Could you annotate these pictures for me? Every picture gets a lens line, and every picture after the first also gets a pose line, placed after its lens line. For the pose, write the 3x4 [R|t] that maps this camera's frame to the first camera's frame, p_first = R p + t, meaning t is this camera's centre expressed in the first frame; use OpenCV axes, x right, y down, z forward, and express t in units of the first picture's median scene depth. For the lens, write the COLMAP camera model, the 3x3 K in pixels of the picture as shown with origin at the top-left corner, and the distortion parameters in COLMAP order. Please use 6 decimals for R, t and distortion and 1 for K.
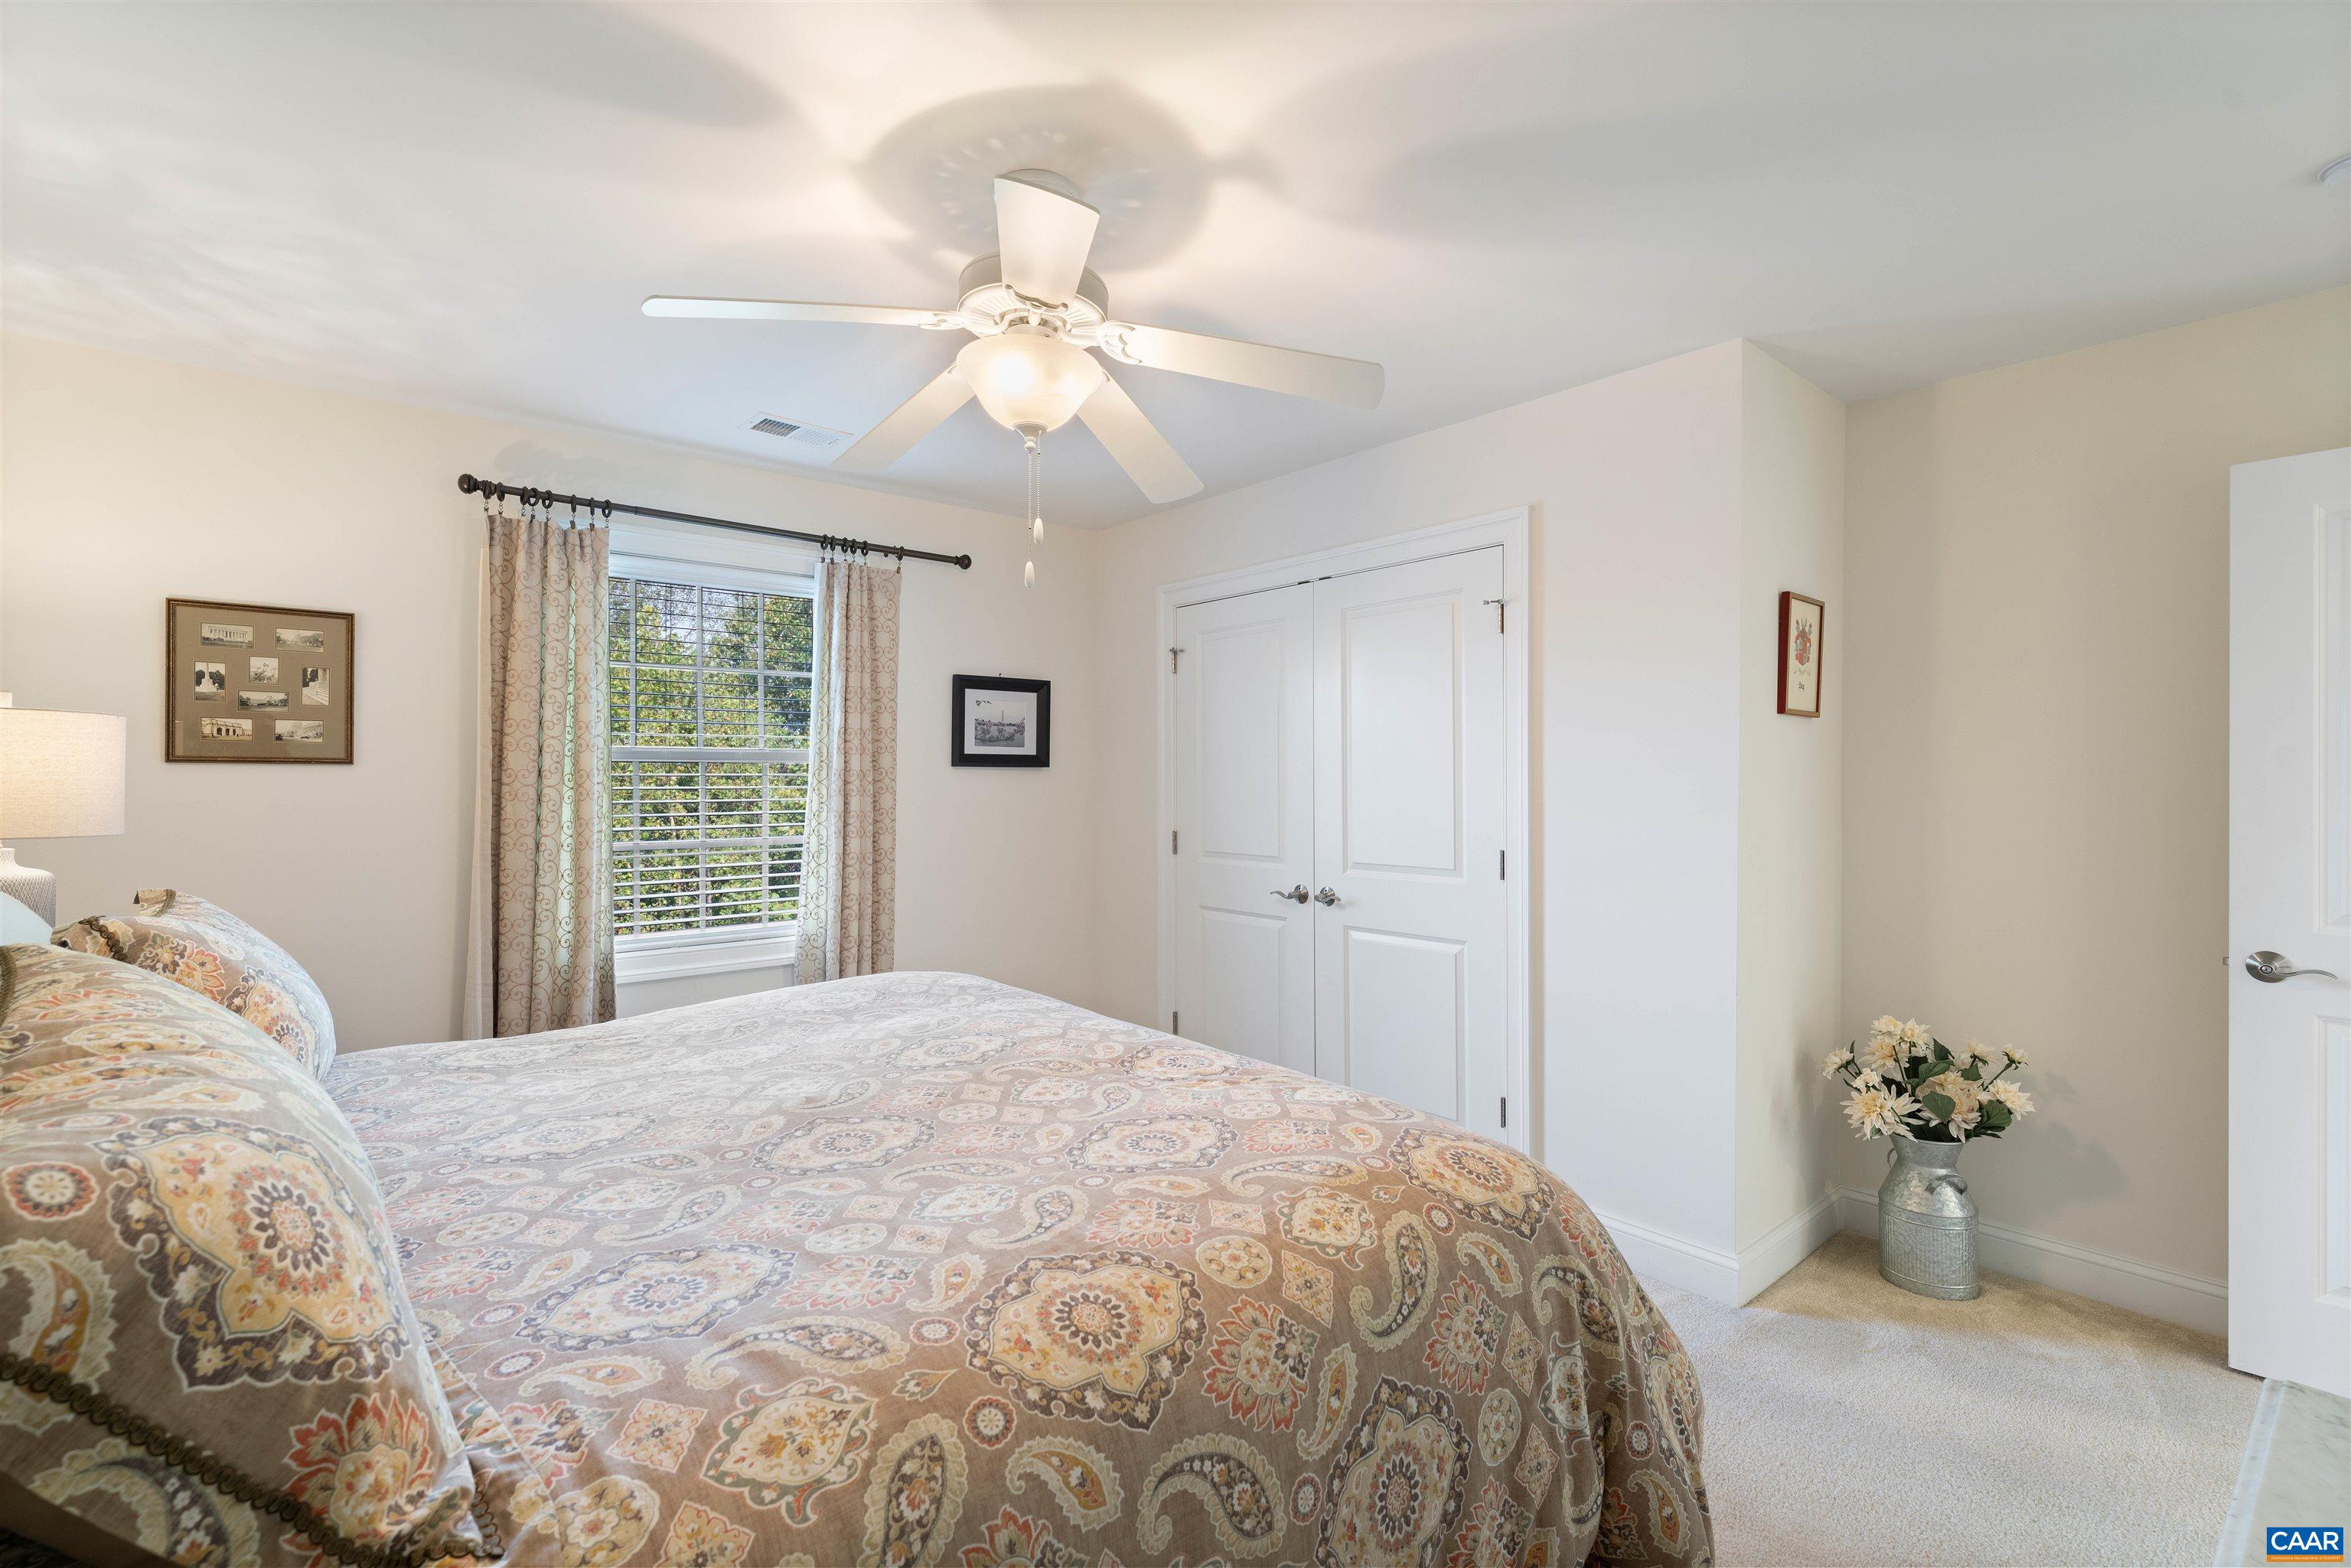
lens RADIAL K [[1068.6, 0, 1162.8], [0, 1068.6, 784.8], [0, 0, 1]] dist [-0.003777, 0.000391]
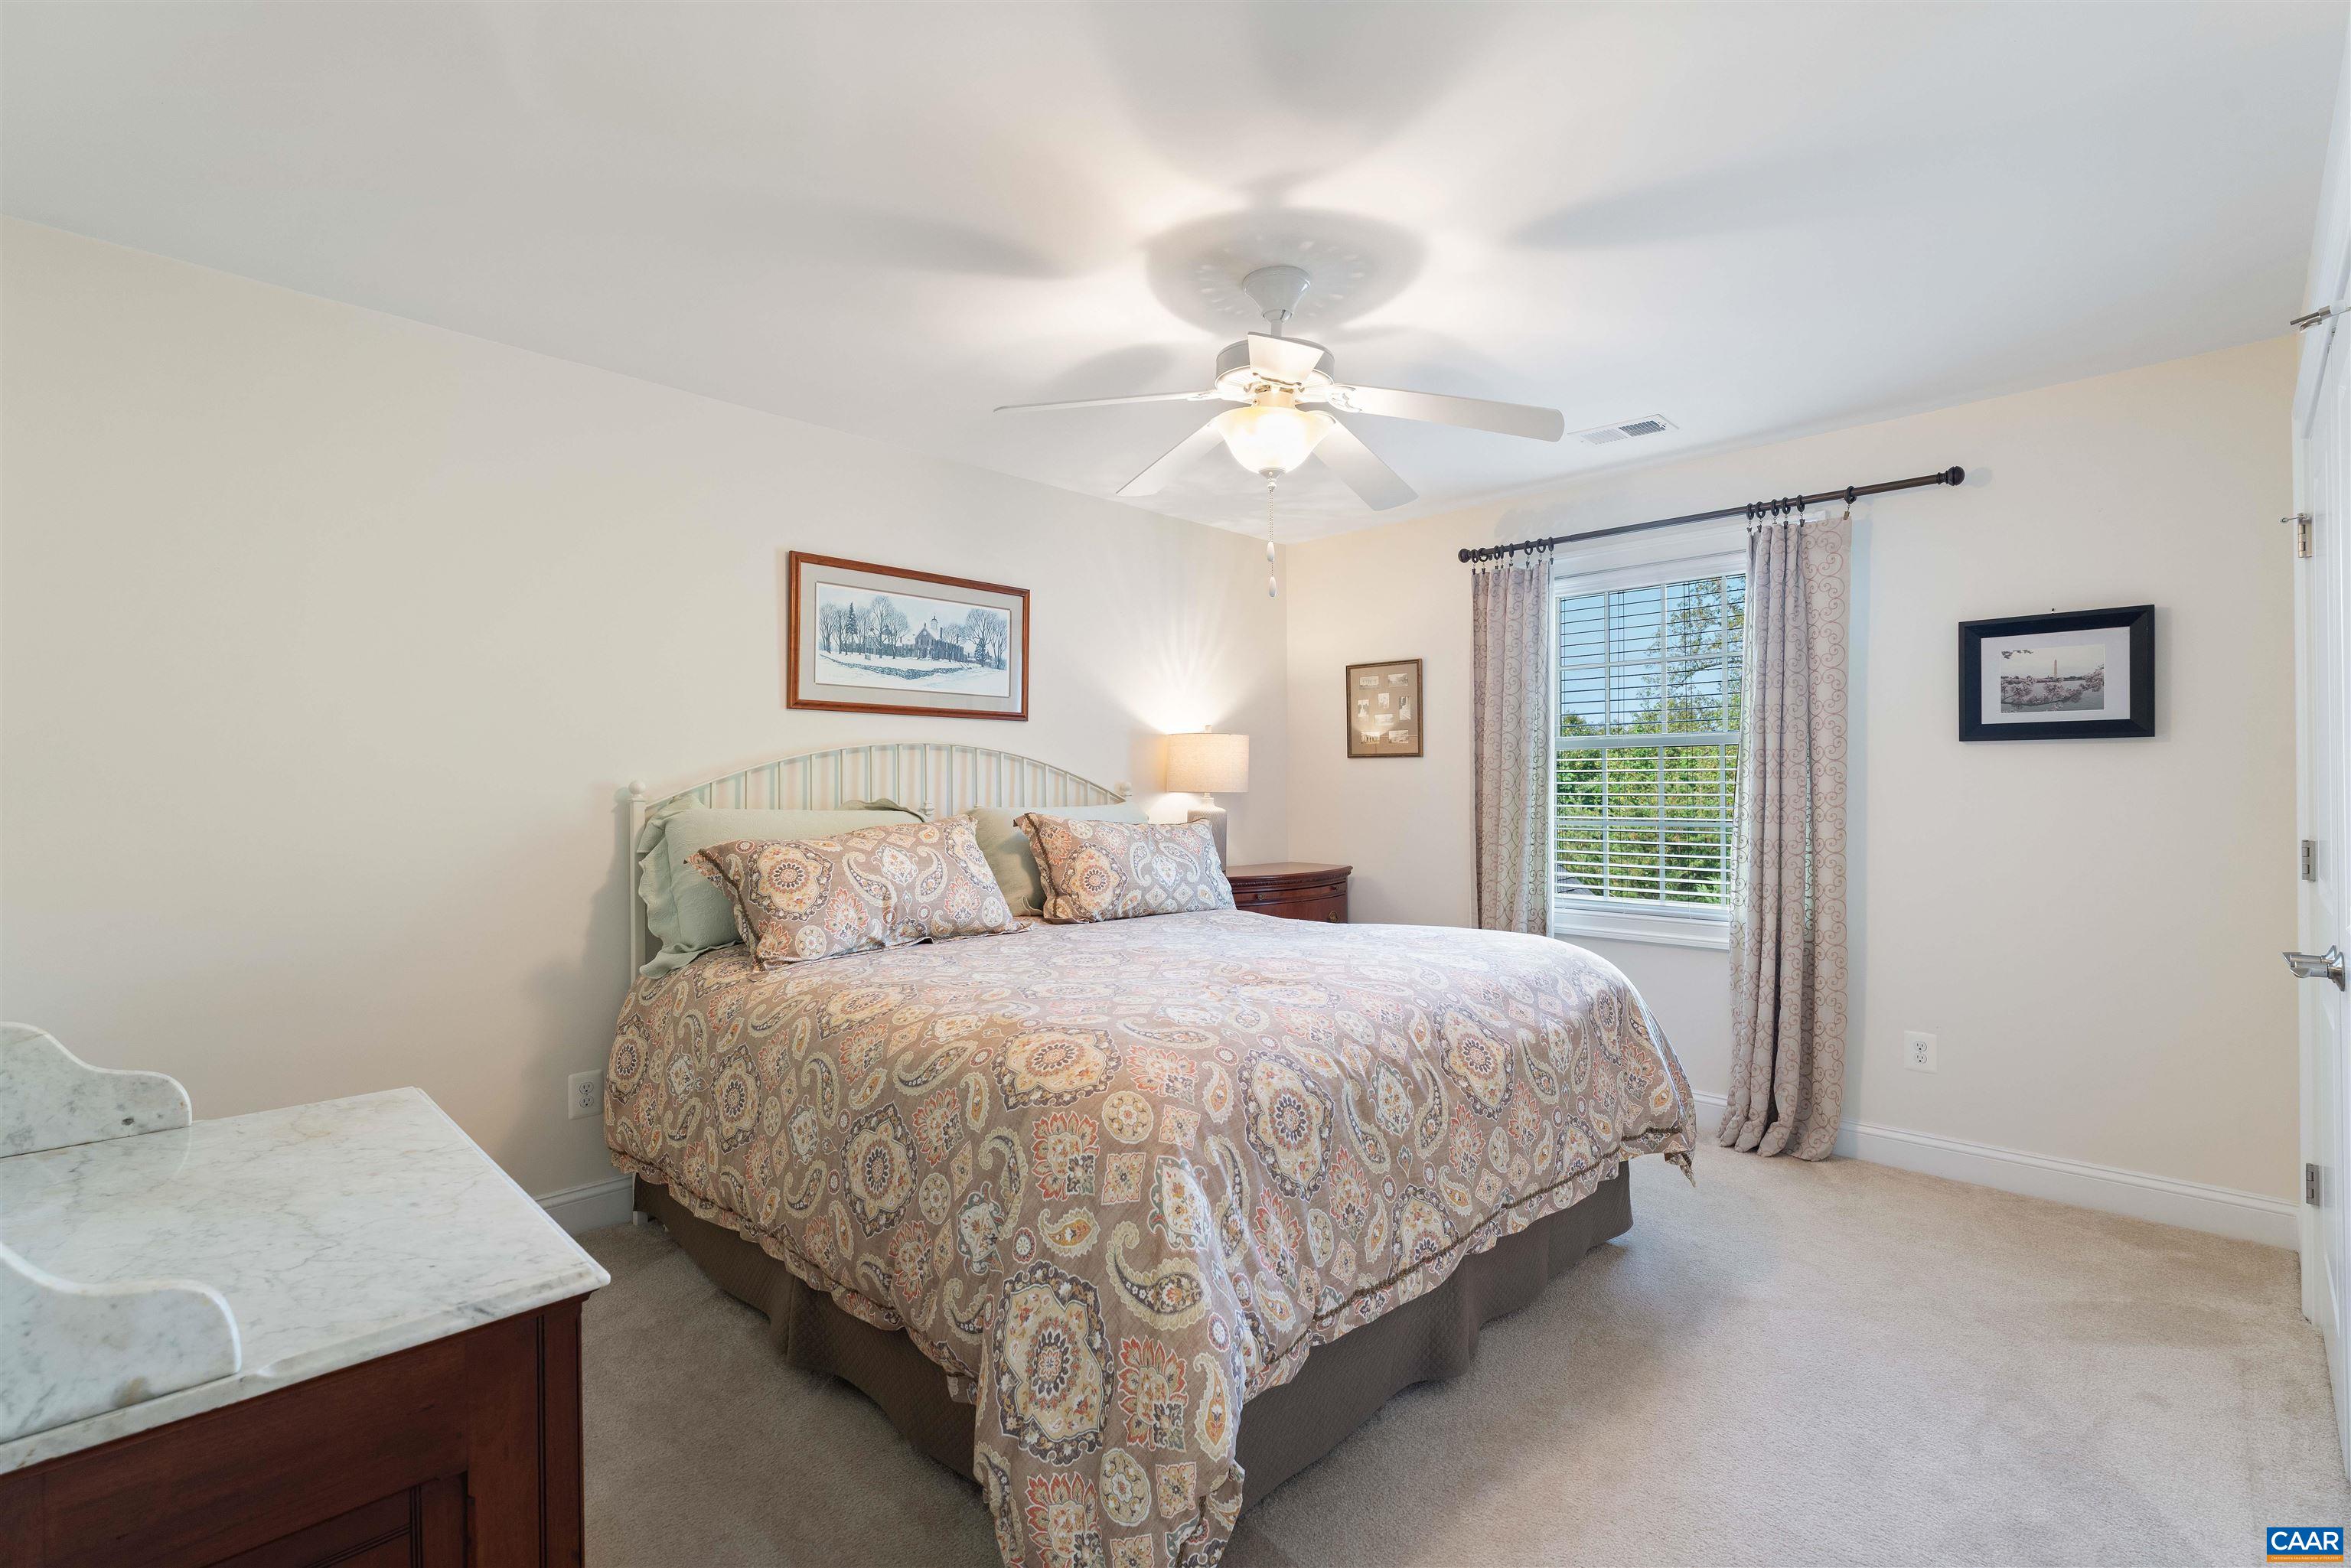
lens RADIAL K [[1068.6, 0, 1166.9], [0, 1068.6, 789.4], [0, 0, 1]] dist [-0.003777, 0.000391]
pose [[0.075784, 0.001791, -0.997123, 0.633439], [-0.005690, 0.999983, 0.001363, 0.023591], [0.997108, 0.005571, 0.075792, 0.437499]]
